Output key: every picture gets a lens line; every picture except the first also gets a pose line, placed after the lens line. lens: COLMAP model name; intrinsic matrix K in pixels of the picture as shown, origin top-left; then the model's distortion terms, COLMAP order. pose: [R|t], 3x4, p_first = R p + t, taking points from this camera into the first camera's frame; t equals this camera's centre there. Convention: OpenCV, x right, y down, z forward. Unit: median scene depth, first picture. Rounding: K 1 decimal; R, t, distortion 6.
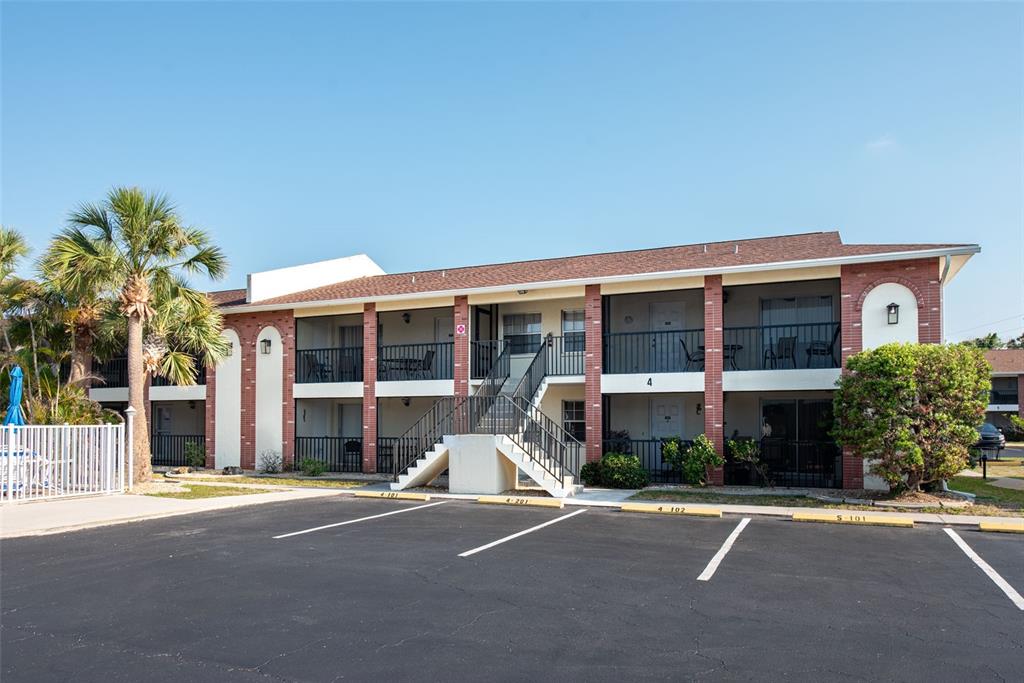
lens RADIAL K [[714.2, 0, 526.0], [0, 714.2, 342.7], [0, 0, 1]] dist [0.001963, -0.000150]
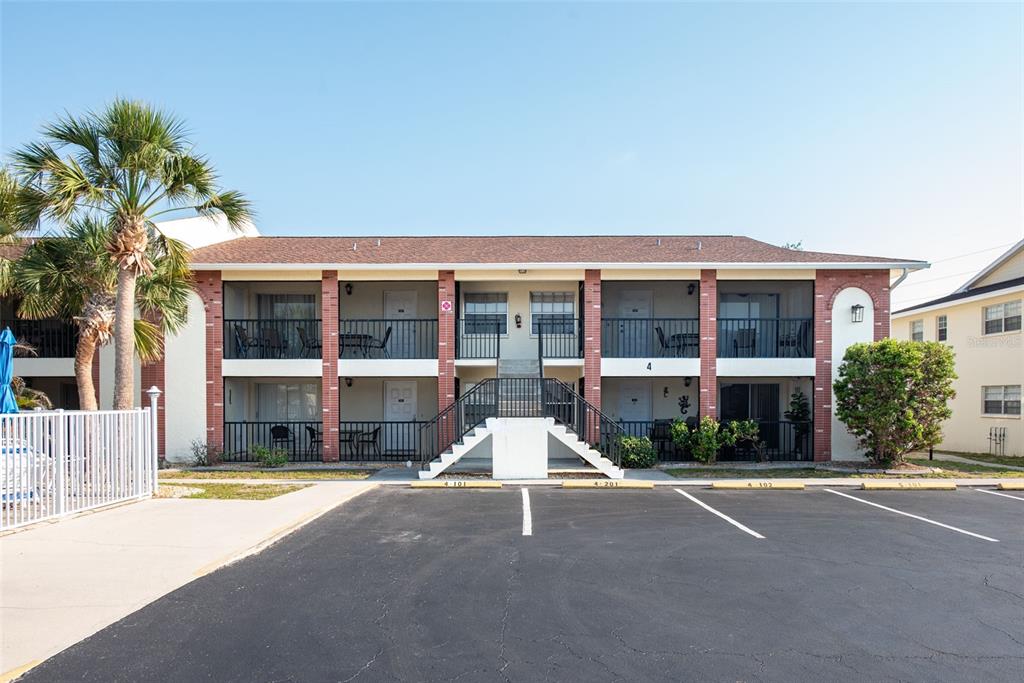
lens RADIAL K [[714.2, 0, 526.0], [0, 714.2, 342.7], [0, 0, 1]] dist [0.001963, -0.000150]
pose [[0.918799, 0.032449, 0.393390, -0.415337], [-0.042945, 0.998917, 0.017904, 0.009401], [-0.392383, -0.033345, 0.919198, 0.107515]]
